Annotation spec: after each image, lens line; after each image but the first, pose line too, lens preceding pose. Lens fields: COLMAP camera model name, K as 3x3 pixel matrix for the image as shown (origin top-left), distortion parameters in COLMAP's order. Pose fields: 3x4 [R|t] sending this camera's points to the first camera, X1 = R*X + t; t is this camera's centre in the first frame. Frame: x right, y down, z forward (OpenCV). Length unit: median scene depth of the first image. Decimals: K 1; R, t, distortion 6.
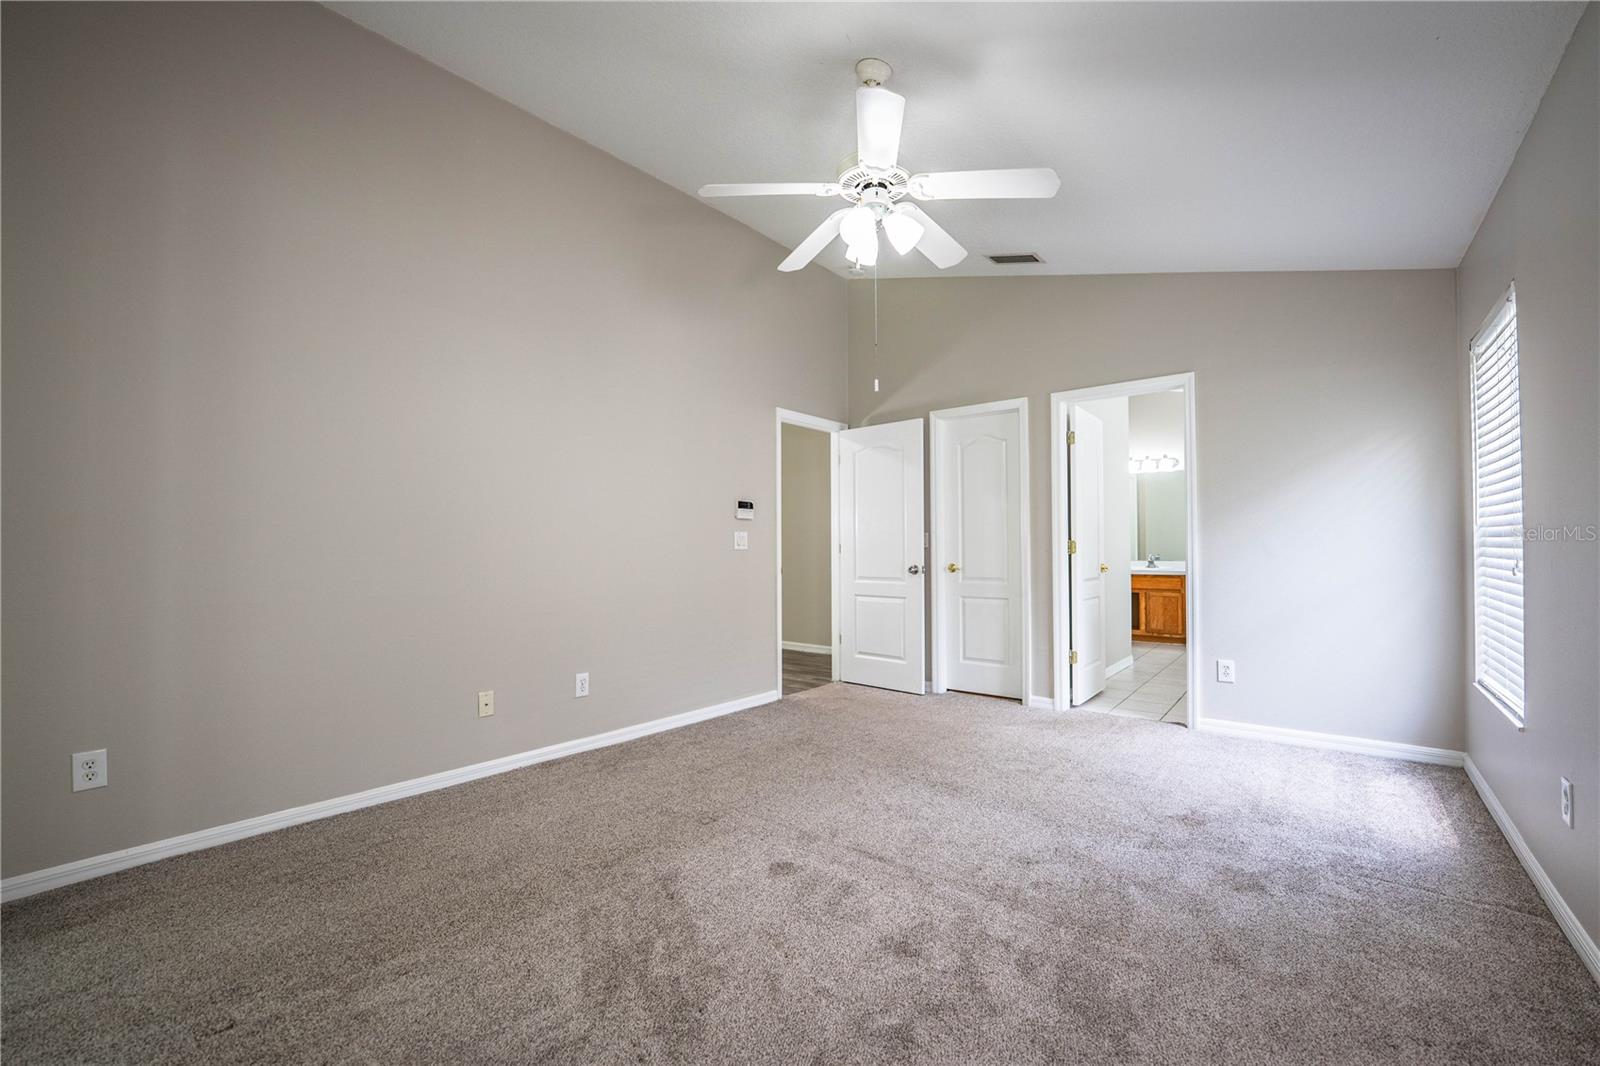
lens RADIAL K [[652.1, 0, 799.9], [0, 652.1, 537.9], [0, 0, 1]] dist [-0.027719, 0.002851]
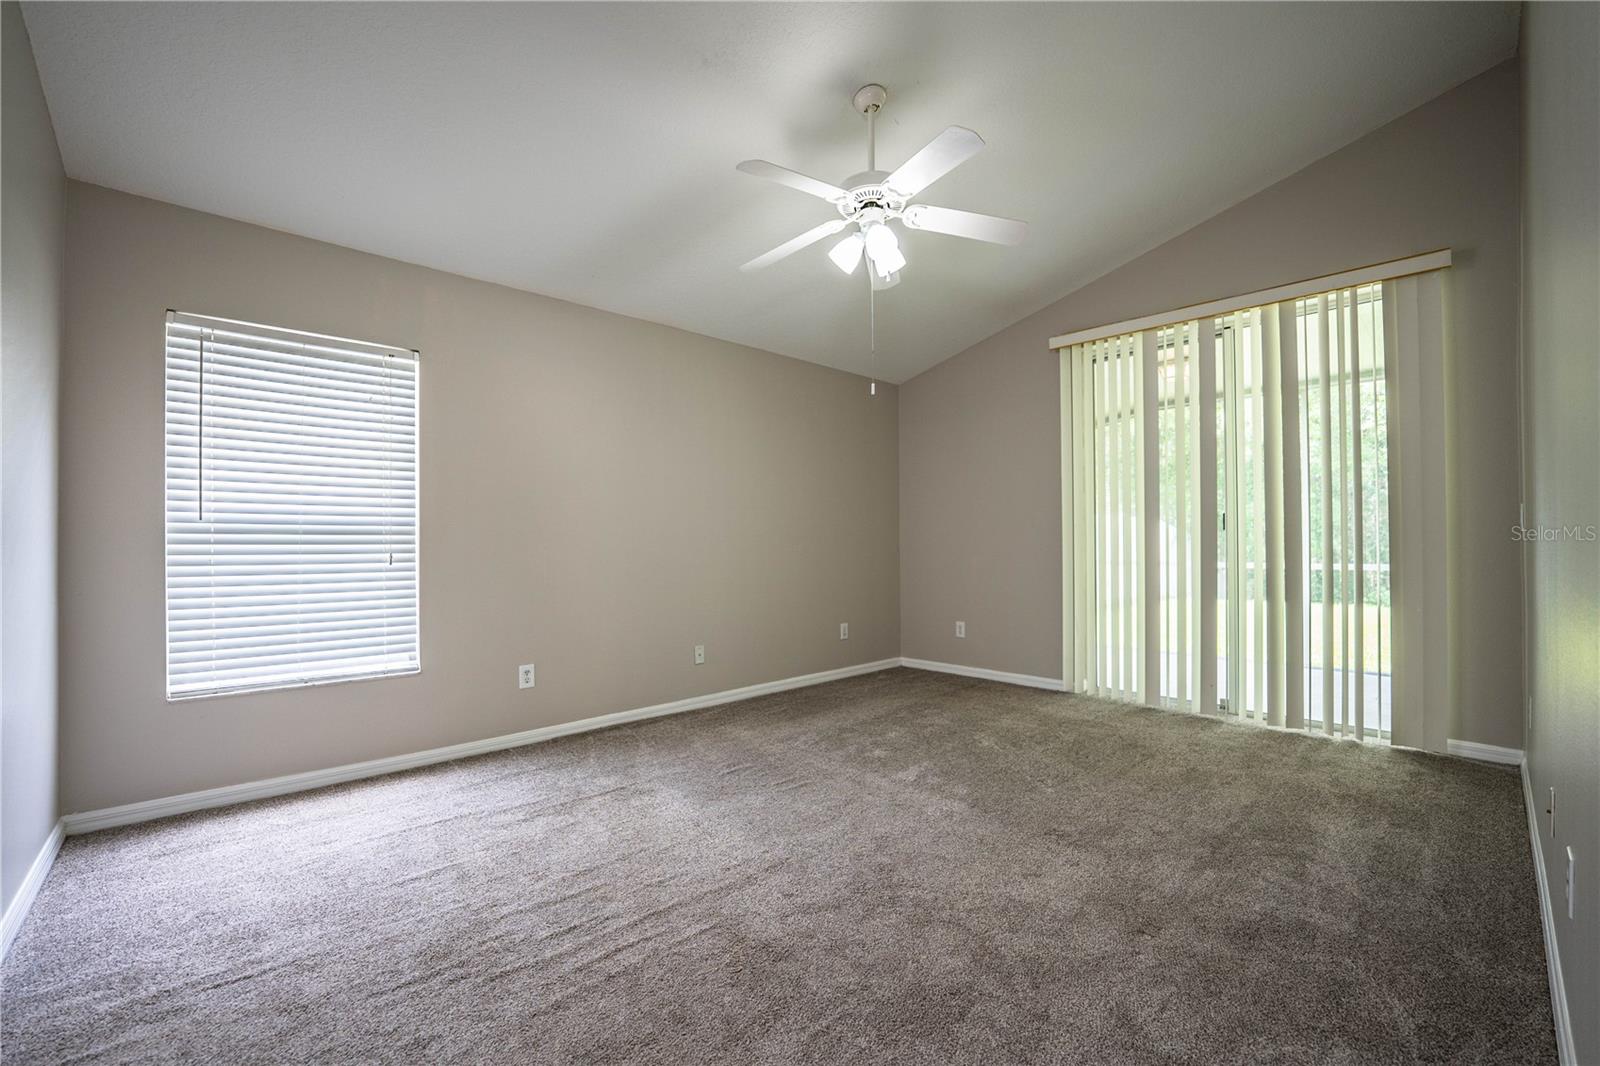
lens RADIAL K [[652.1, 0, 799.9], [0, 652.1, 537.9], [0, 0, 1]] dist [-0.027719, 0.002851]
pose [[-0.990160, 0.011481, 0.139465, 0.059796], [0.008201, 0.999677, -0.024072, 0.026541], [-0.139697, -0.022691, -0.989934, 1.346720]]
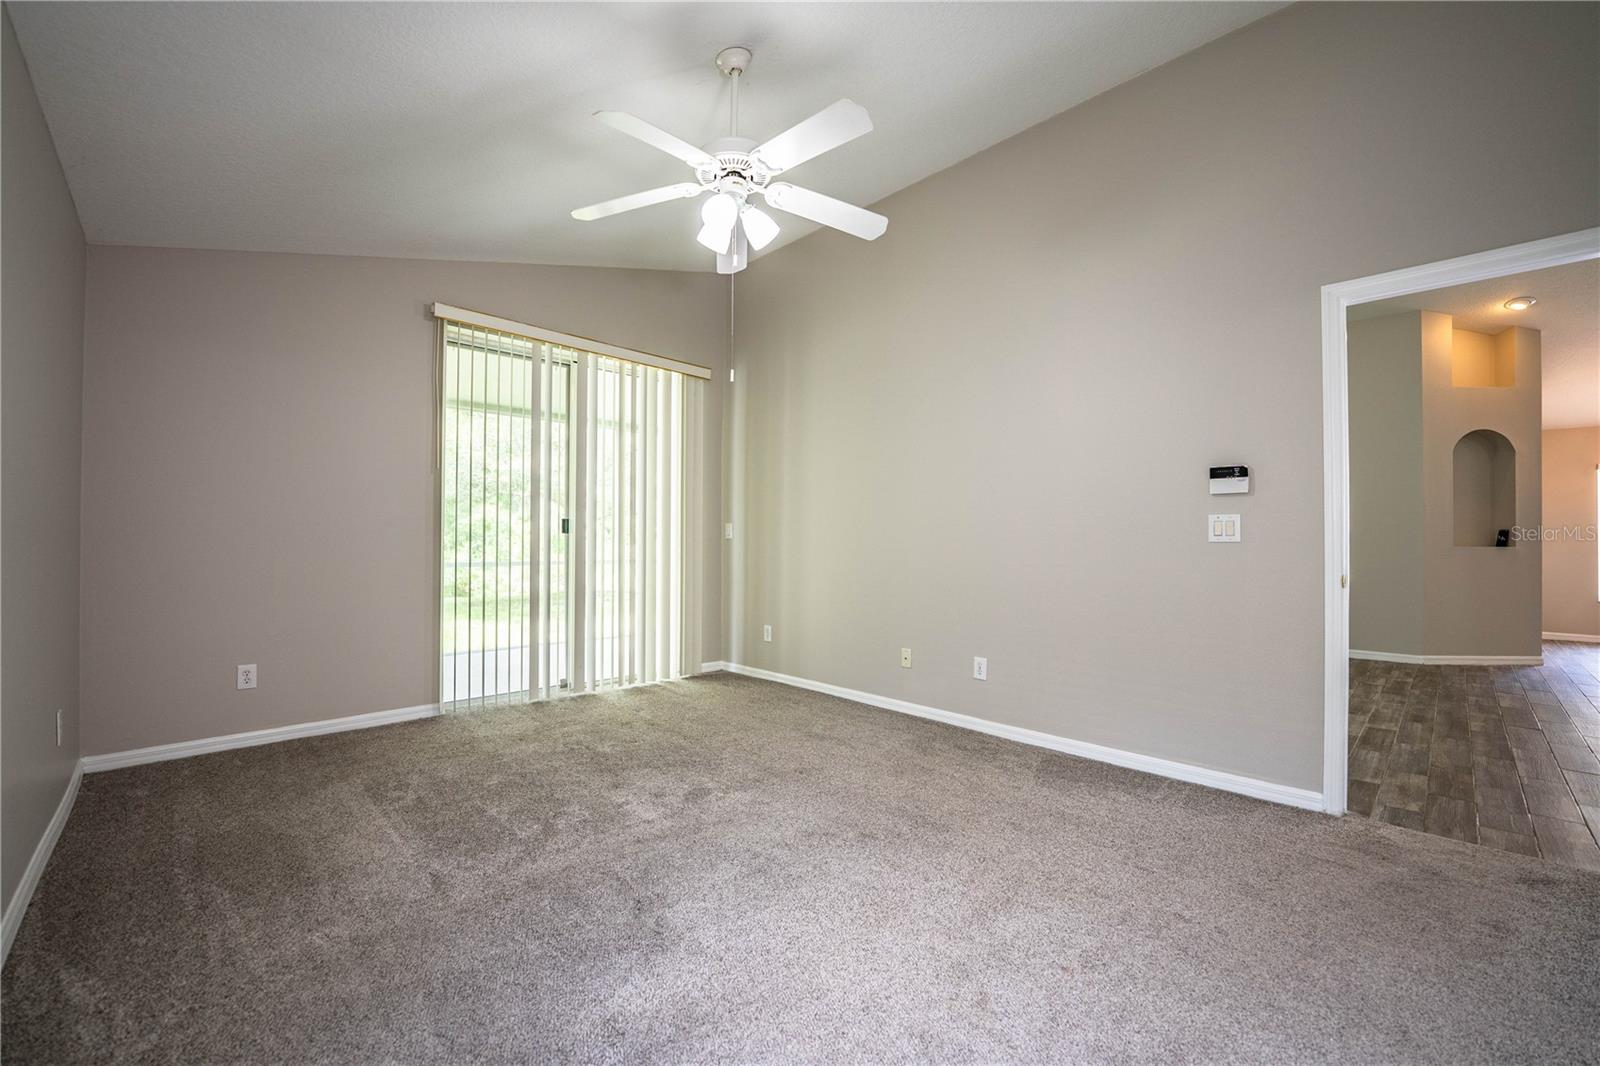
lens RADIAL K [[652.1, 0, 799.9], [0, 652.1, 537.9], [0, 0, 1]] dist [-0.027719, 0.002851]
pose [[-0.118278, -0.001928, -0.992979, 0.706207], [0.013203, 0.999907, -0.003514, 0.012544], [0.992893, -0.013526, -0.118242, 0.783950]]
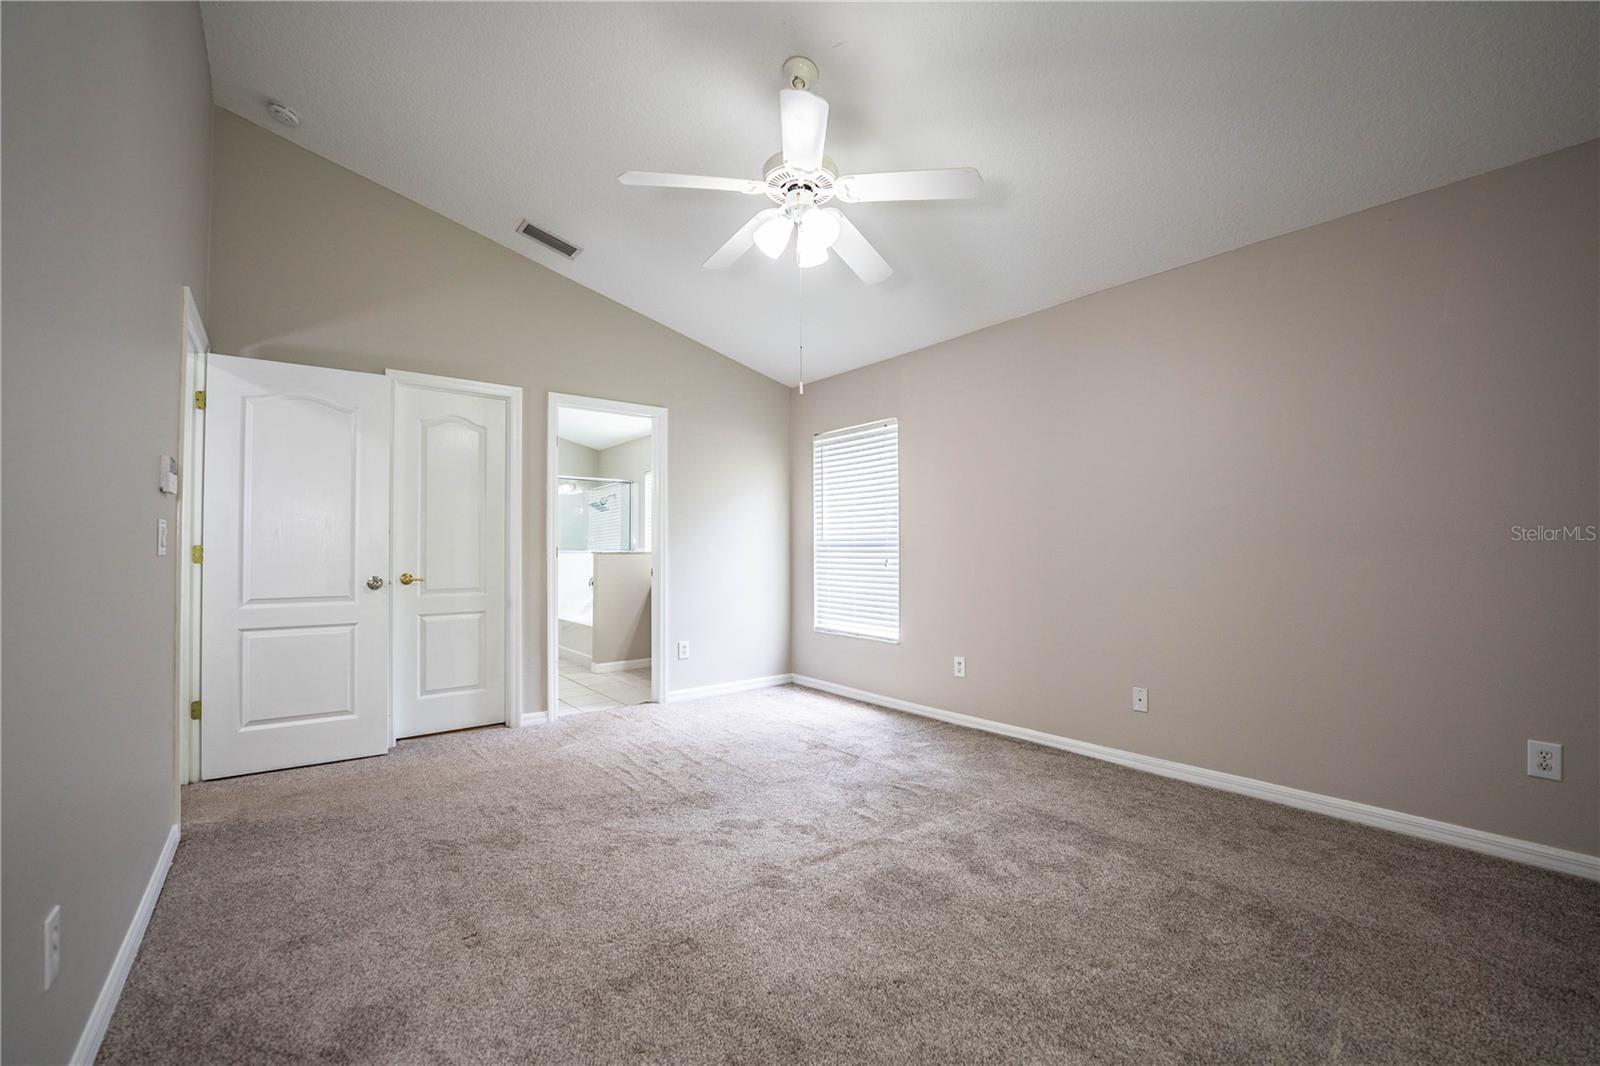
lens RADIAL K [[652.1, 0, 799.9], [0, 652.1, 537.9], [0, 0, 1]] dist [-0.027719, 0.002851]
pose [[0.209125, 0.023050, 0.977617, -0.546676], [-0.012701, 0.999702, -0.020854, 0.010153], [-0.977806, -0.008055, 0.209356, 0.508494]]
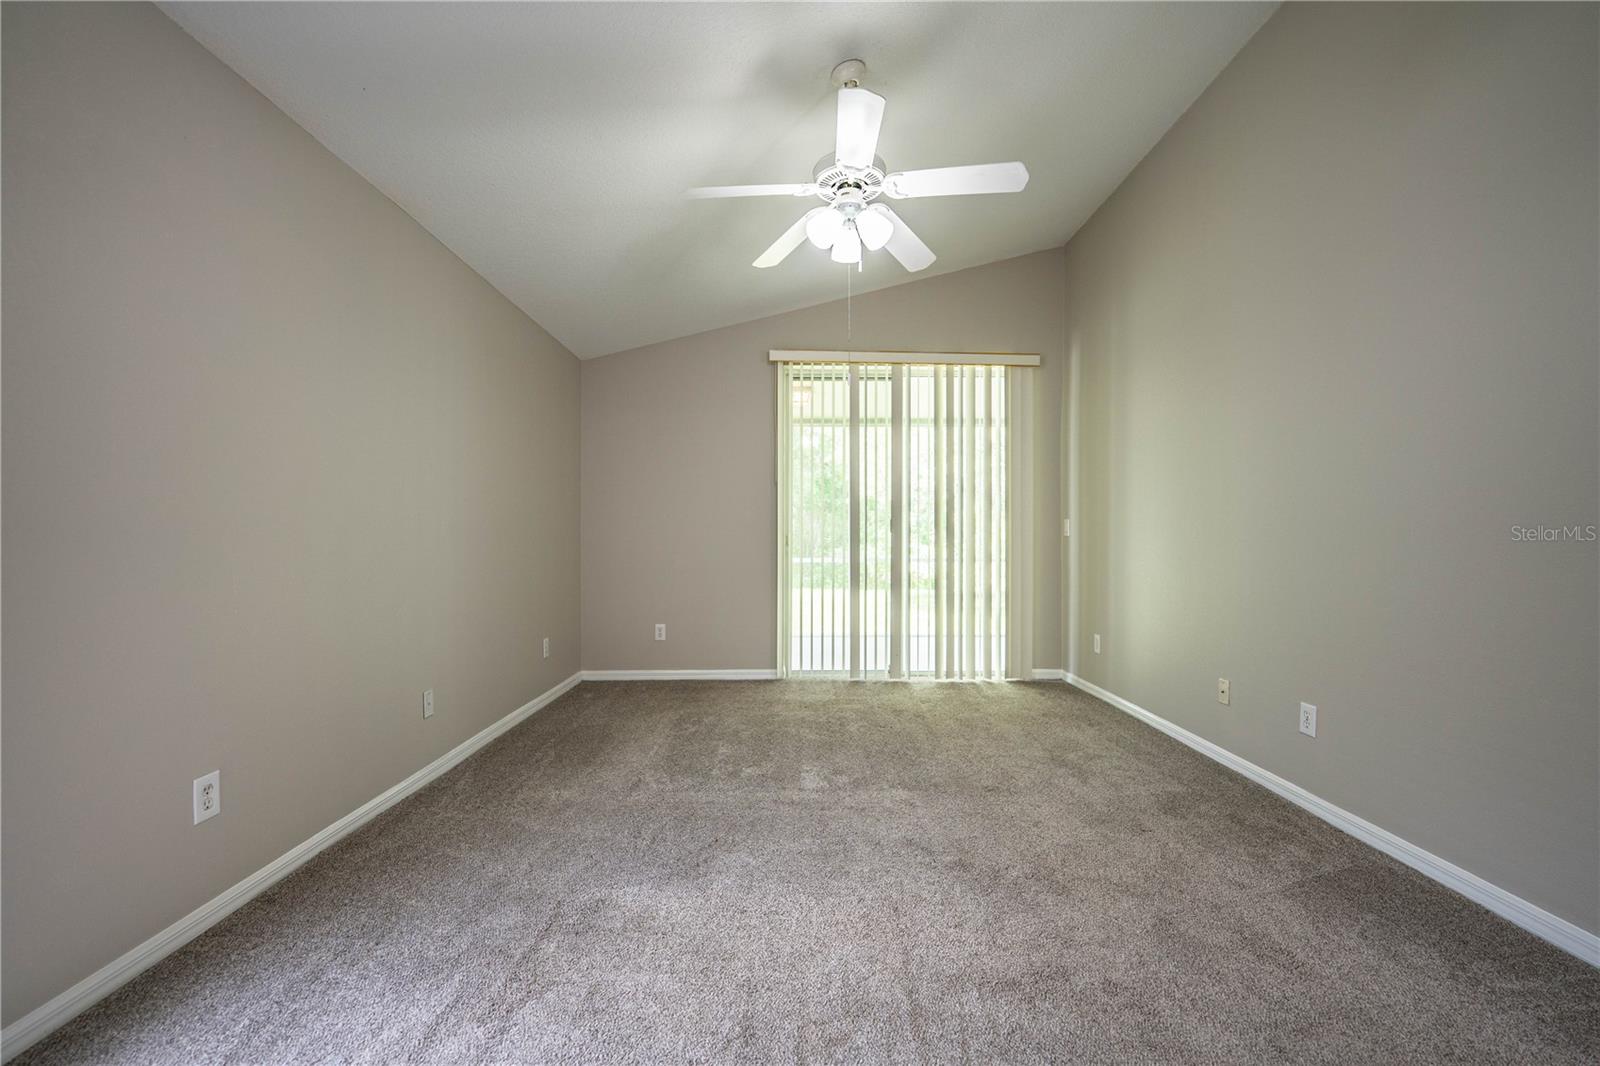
lens RADIAL K [[652.1, 0, 799.9], [0, 652.1, 537.9], [0, 0, 1]] dist [-0.027719, 0.002851]
pose [[-0.770471, 0.003016, -0.637468, 0.541979], [0.013314, 0.999847, -0.011361, 0.018475], [0.637336, -0.017241, -0.770393, 1.122468]]
